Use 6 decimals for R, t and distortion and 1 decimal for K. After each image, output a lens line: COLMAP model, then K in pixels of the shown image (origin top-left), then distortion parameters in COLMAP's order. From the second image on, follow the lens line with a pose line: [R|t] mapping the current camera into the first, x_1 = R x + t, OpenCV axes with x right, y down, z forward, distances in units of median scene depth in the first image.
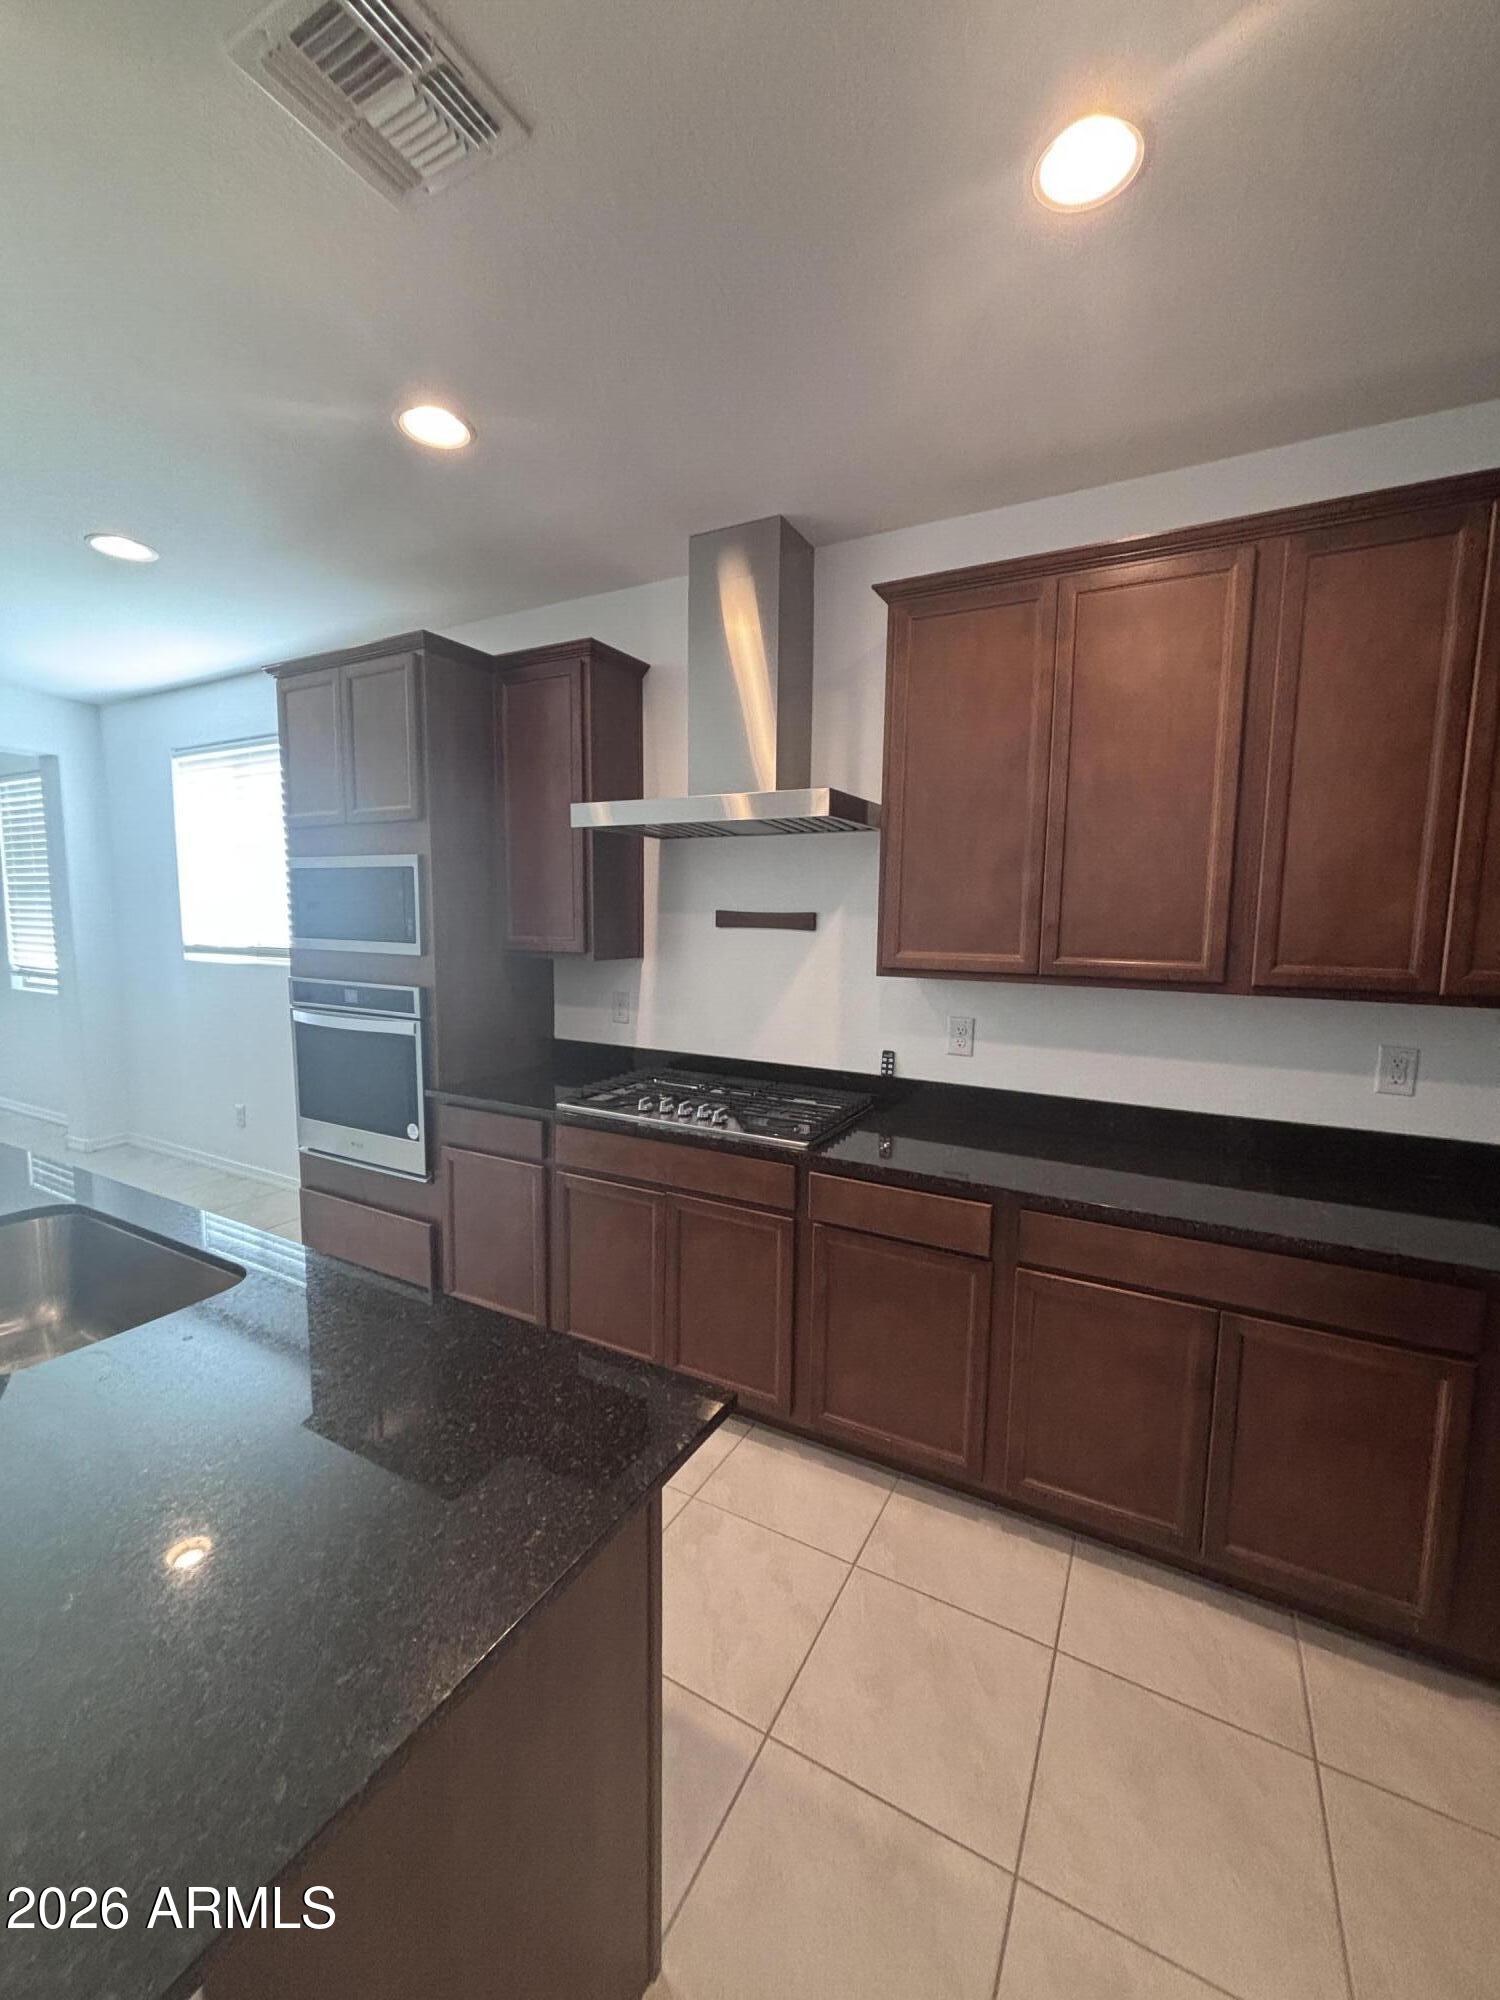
lens RADIAL K [[802.6, 0, 742.7], [0, 802.6, 995.9], [0, 0, 1]] dist [-0.000313, -0.000115]
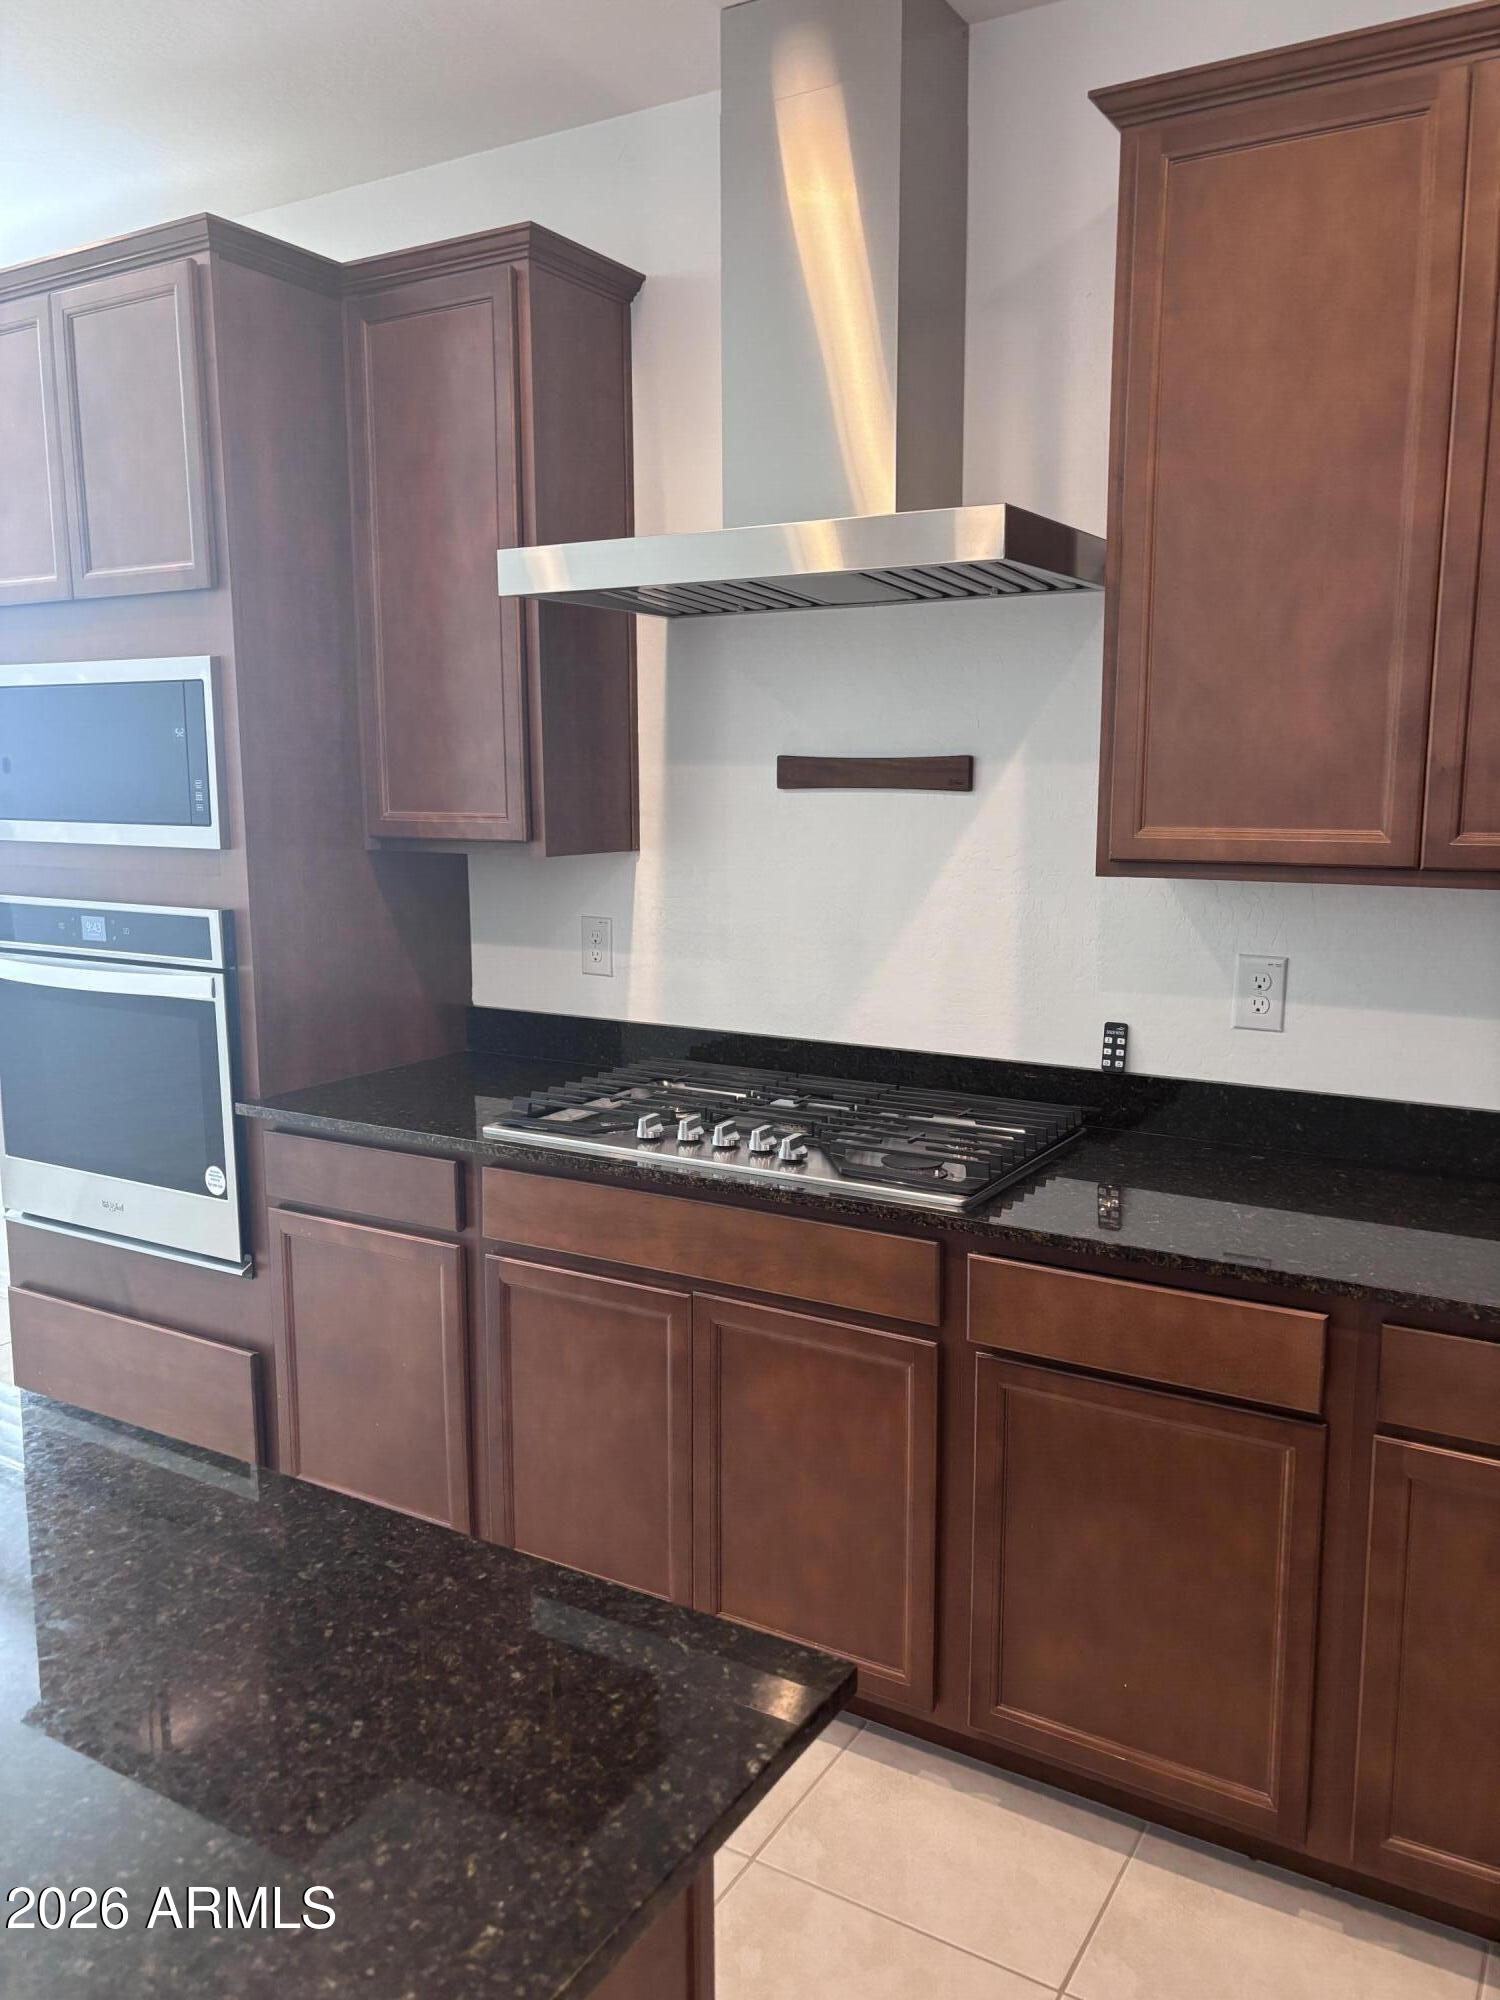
lens RADIAL K [[1513.1, 0, 750.0], [0, 1513.1, 1000.0], [0, 0, 1]] dist [-0.000158, 0.038902]
pose [[0.999129, -0.008885, -0.040776, -0.014870], [0.010692, 0.998960, 0.044313, 0.008847], [0.040339, -0.044710, 0.998185, 0.017607]]
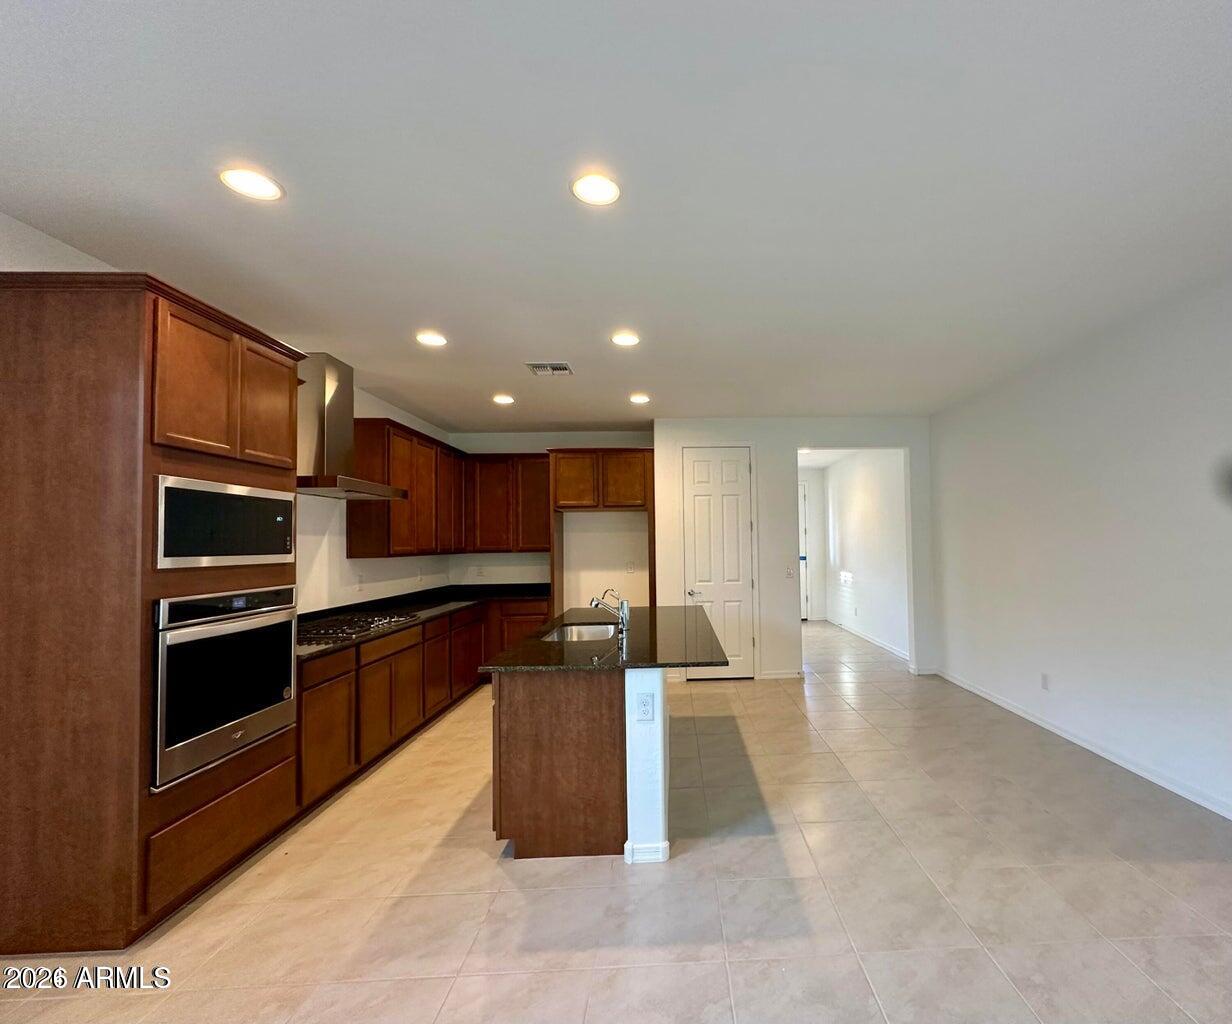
lens RADIAL K [[517.0, 0, 617.8], [0, 517.0, 528.7], [0, 0, 1]] dist [-0.000946, -0.000035]
pose [[-0.376257, 0.015996, 0.926377, -1.581966], [0.106727, 0.993944, 0.026186, -0.077535], [-0.920348, 0.108722, -0.375686, 0.864116]]
